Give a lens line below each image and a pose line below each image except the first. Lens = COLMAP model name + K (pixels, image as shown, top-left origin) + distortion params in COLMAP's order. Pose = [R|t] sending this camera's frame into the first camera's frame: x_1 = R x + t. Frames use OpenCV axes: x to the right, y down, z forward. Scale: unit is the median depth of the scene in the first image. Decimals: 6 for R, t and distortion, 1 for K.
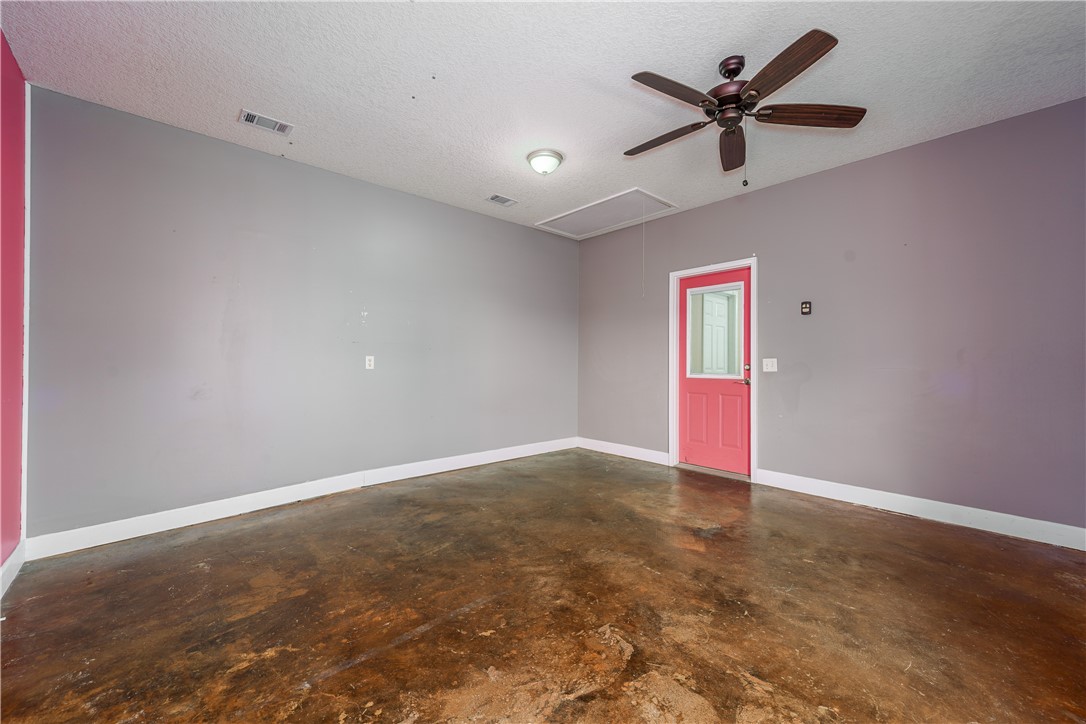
lens RADIAL K [[435.6, 0, 543.0], [0, 435.6, 362.8], [0, 0, 1]] dist [0.010471, -0.001401]
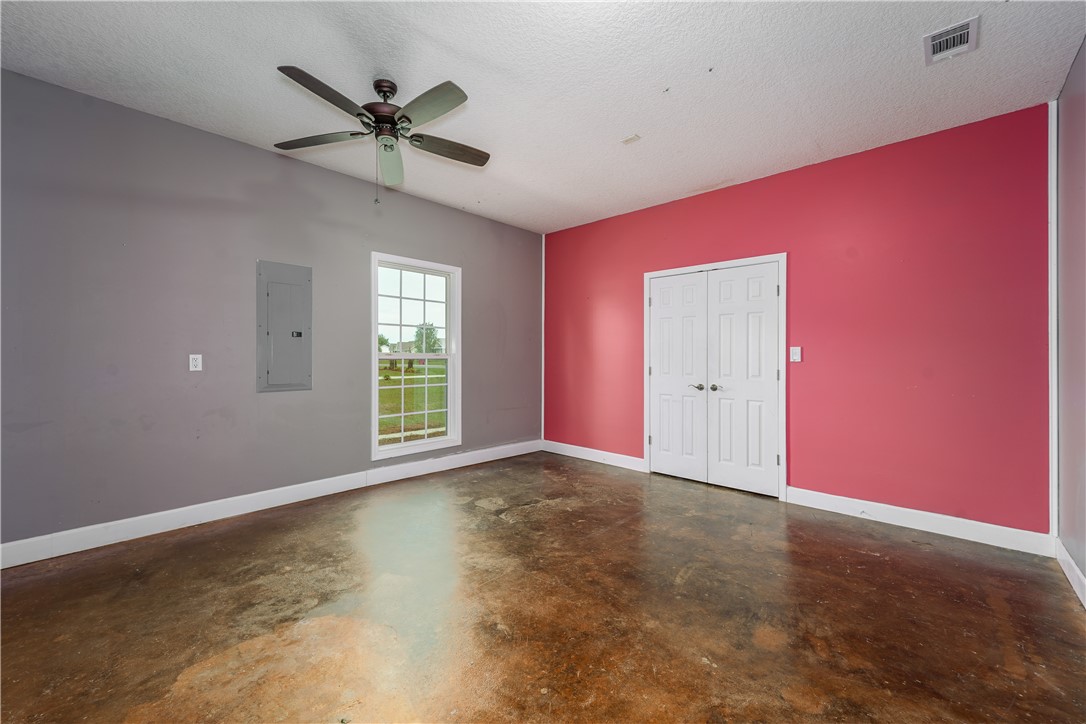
lens RADIAL K [[435.6, 0, 542.0], [0, 435.6, 358.6], [0, 0, 1]] dist [0.010471, -0.001401]
pose [[-0.996412, -0.005047, -0.084485, 0.145701], [-0.004886, 0.999986, -0.002106, -0.014203], [0.084495, -0.001686, -0.996423, 2.271234]]
